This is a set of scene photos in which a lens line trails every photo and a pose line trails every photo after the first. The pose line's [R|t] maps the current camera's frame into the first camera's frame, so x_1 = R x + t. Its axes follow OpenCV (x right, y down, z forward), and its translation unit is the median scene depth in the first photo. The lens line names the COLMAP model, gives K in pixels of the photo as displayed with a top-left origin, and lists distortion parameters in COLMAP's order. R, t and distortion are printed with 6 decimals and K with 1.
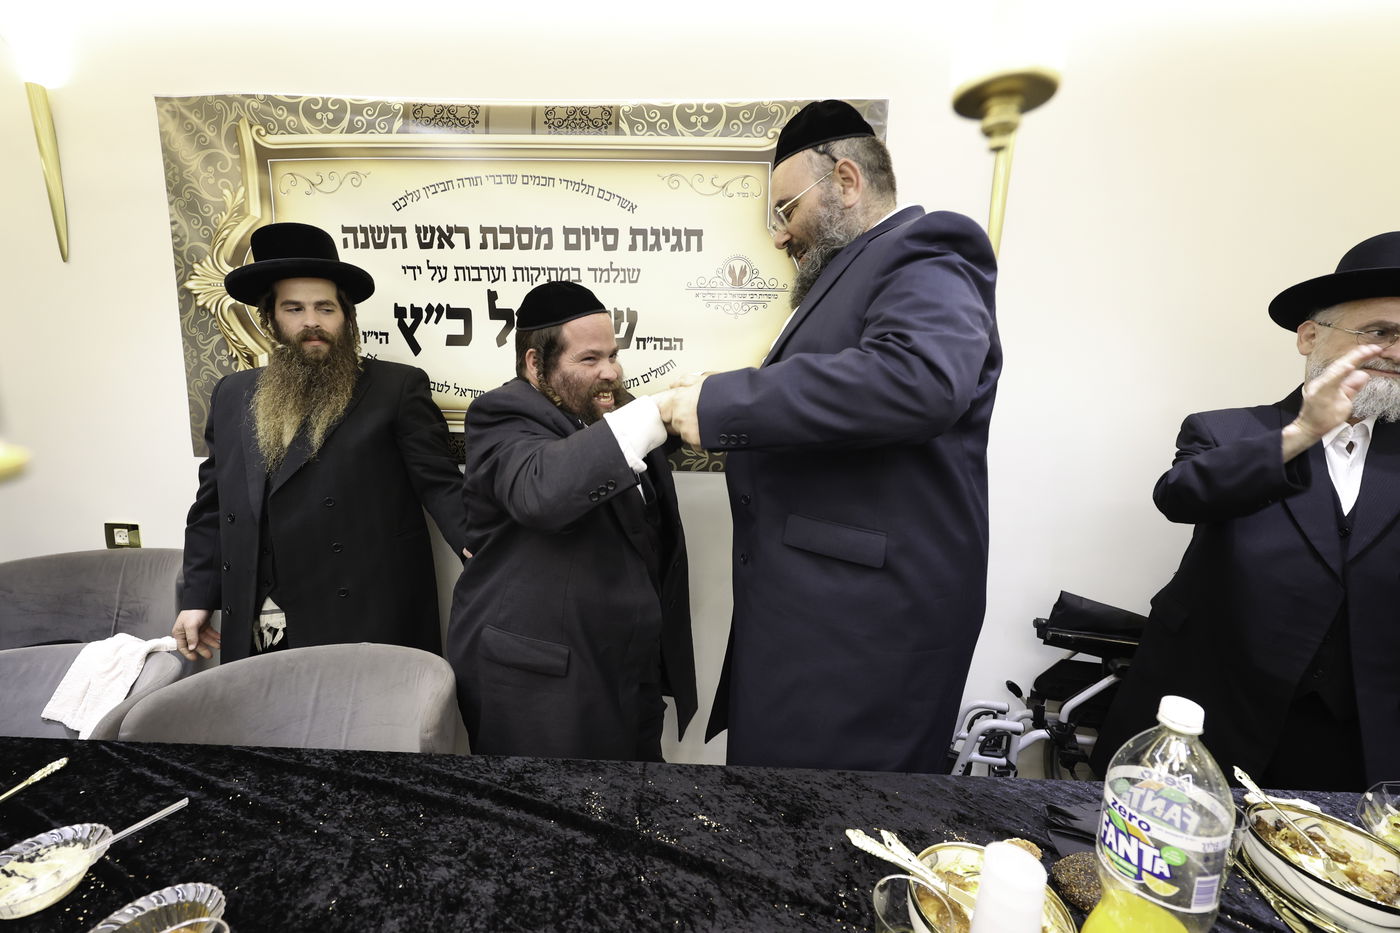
lens RADIAL K [[578.2, 0, 701.6], [0, 578.2, 467.0], [0, 0, 1]] dist [0.011103, -0.000480]
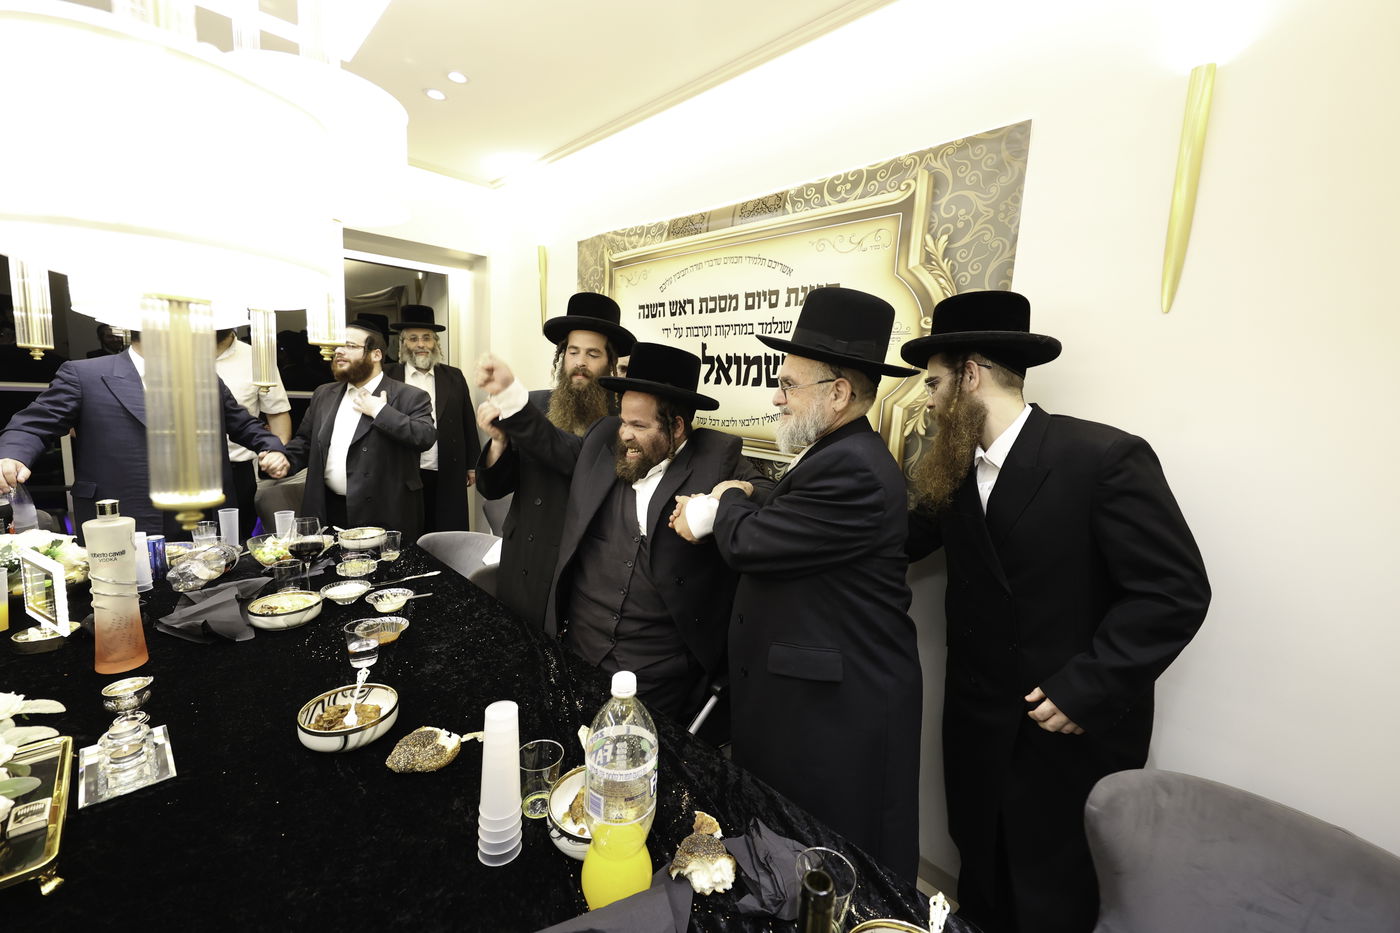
lens RADIAL K [[578.2, 0, 690.9], [0, 578.2, 467.9], [0, 0, 1]] dist [0.011103, -0.000480]
pose [[0.711255, 0.115582, -0.693367, 0.608691], [-0.131218, 0.990882, 0.030574, -0.052313], [0.690579, 0.069236, 0.719936, 0.019938]]
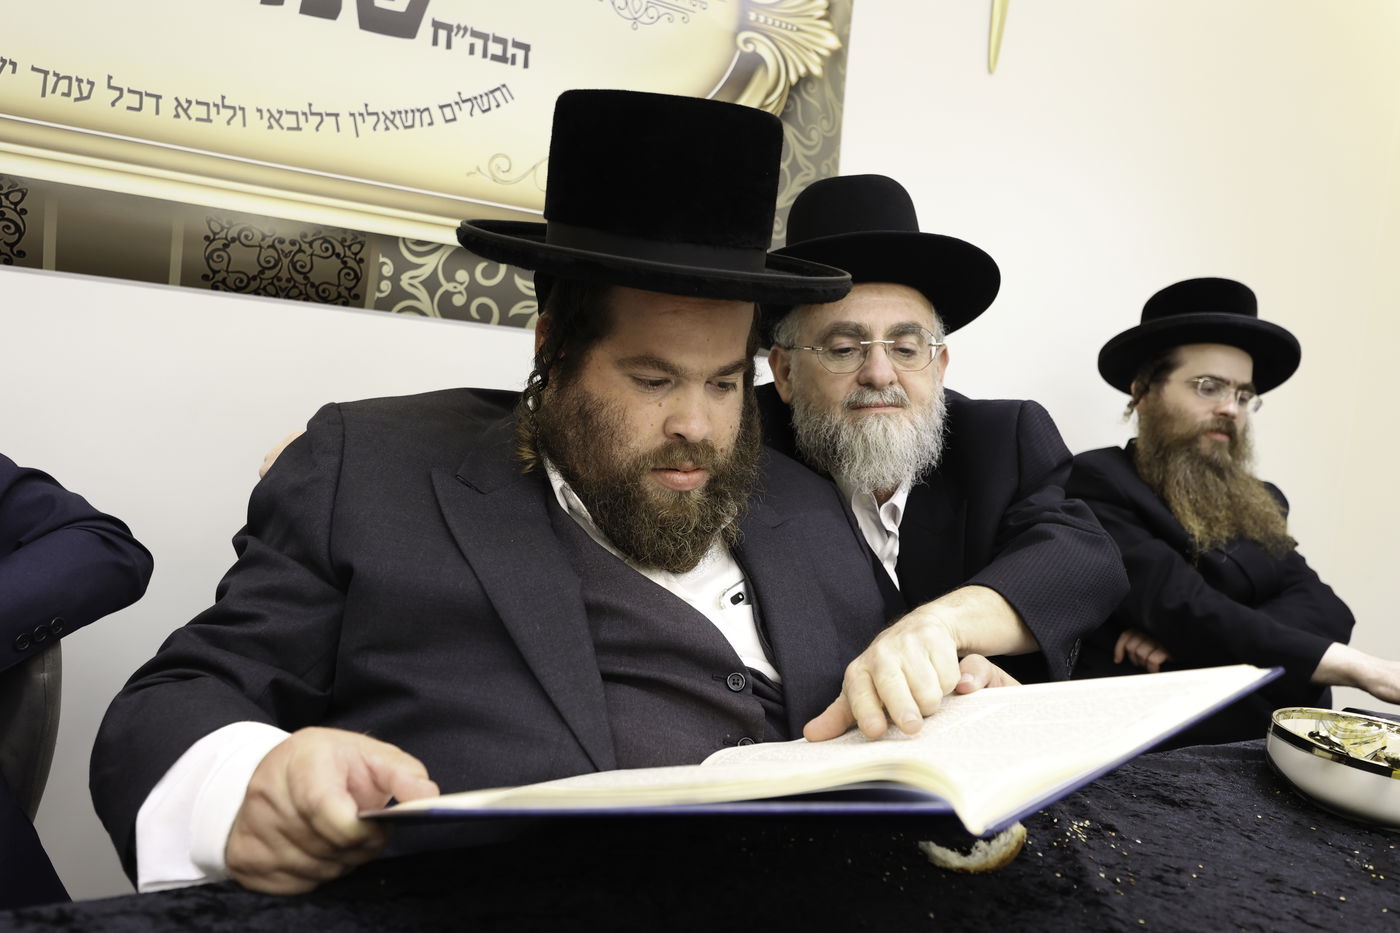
lens RADIAL K [[1027.3, 0, 701.2], [0, 1027.3, 462.0], [0, 0, 1]] dist [-0.003038, 0.001369]
pose [[0.847894, 0.025498, 0.529553, -0.360730], [0.002243, 0.998661, -0.051677, 0.169320], [-0.530162, 0.045005, 0.846701, 0.227990]]
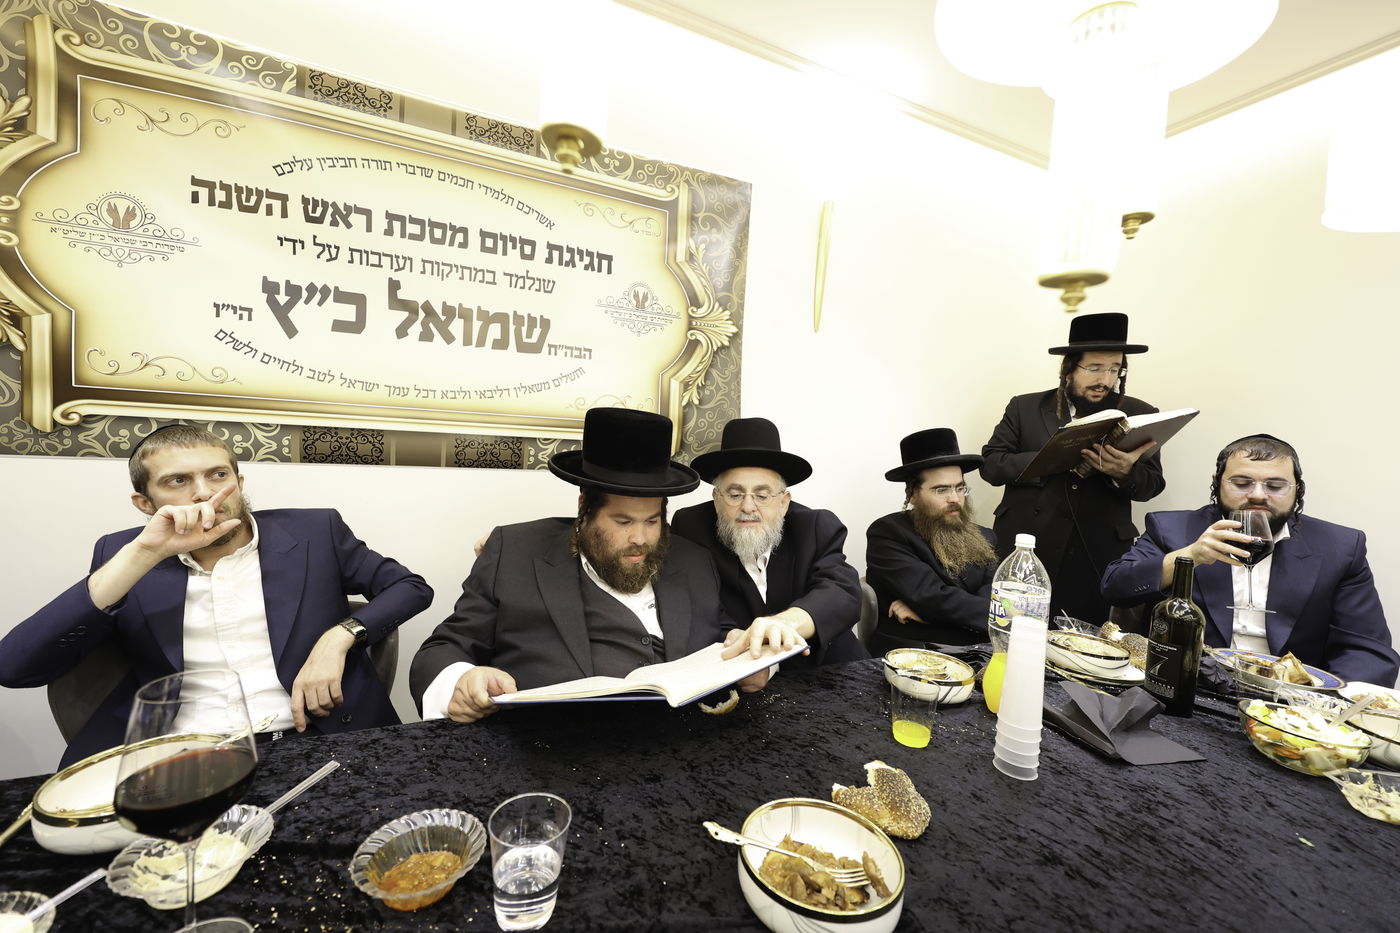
lens RADIAL K [[578.2, 0, 699.8], [0, 578.2, 466.5], [0, 0, 1]] dist [0.011103, -0.000480]
pose [[0.890772, 0.006867, 0.454398, -0.354204], [0.029780, 0.996855, -0.073443, 0.087903], [-0.453473, 0.078953, 0.887766, -0.048644]]
